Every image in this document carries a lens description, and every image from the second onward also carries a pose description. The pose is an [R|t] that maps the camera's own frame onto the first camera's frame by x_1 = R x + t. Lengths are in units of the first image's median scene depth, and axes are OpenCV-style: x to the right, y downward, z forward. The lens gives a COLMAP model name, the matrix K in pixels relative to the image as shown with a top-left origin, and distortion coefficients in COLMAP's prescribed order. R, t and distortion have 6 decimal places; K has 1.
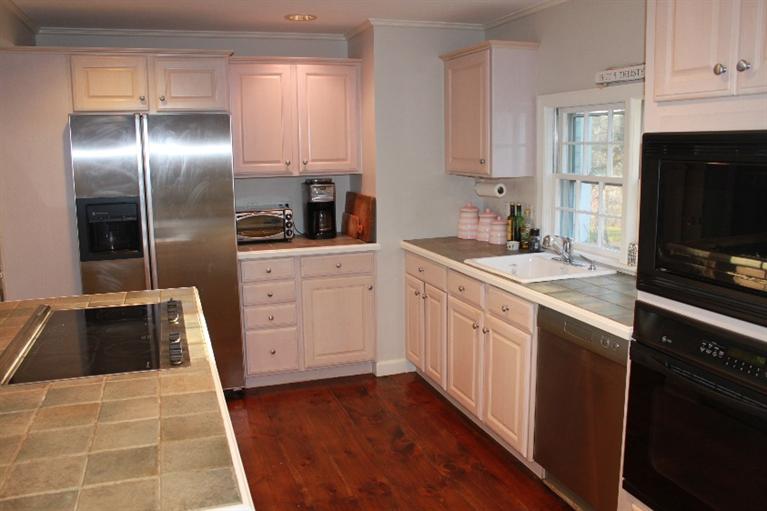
lens RADIAL K [[643.6, 0, 381.1], [0, 643.6, 246.1], [0, 0, 1]] dist [-0.155313, 0.145860]
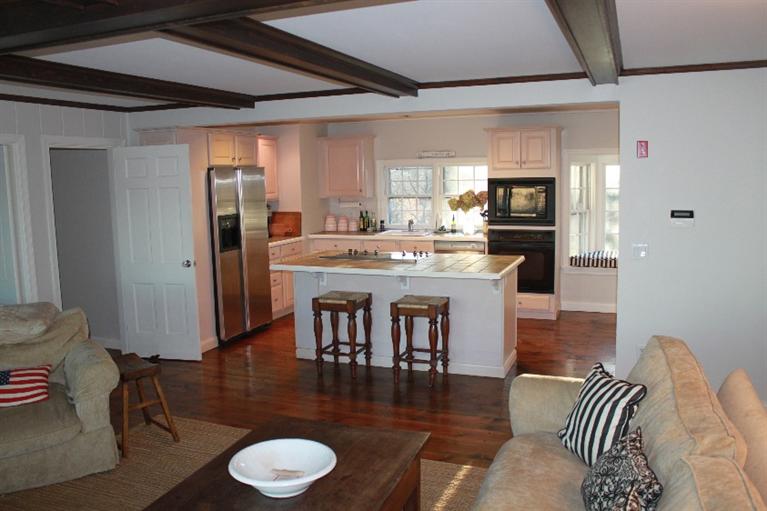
lens RADIAL K [[643.6, 0, 381.1], [0, 643.6, 246.1], [0, 0, 1]] dist [-0.155313, 0.145860]
pose [[0.663310, -0.086751, 0.743300, -1.435027], [0.128554, 0.991702, 0.001022, 0.059051], [-0.737221, 0.094876, 0.668958, -0.477687]]
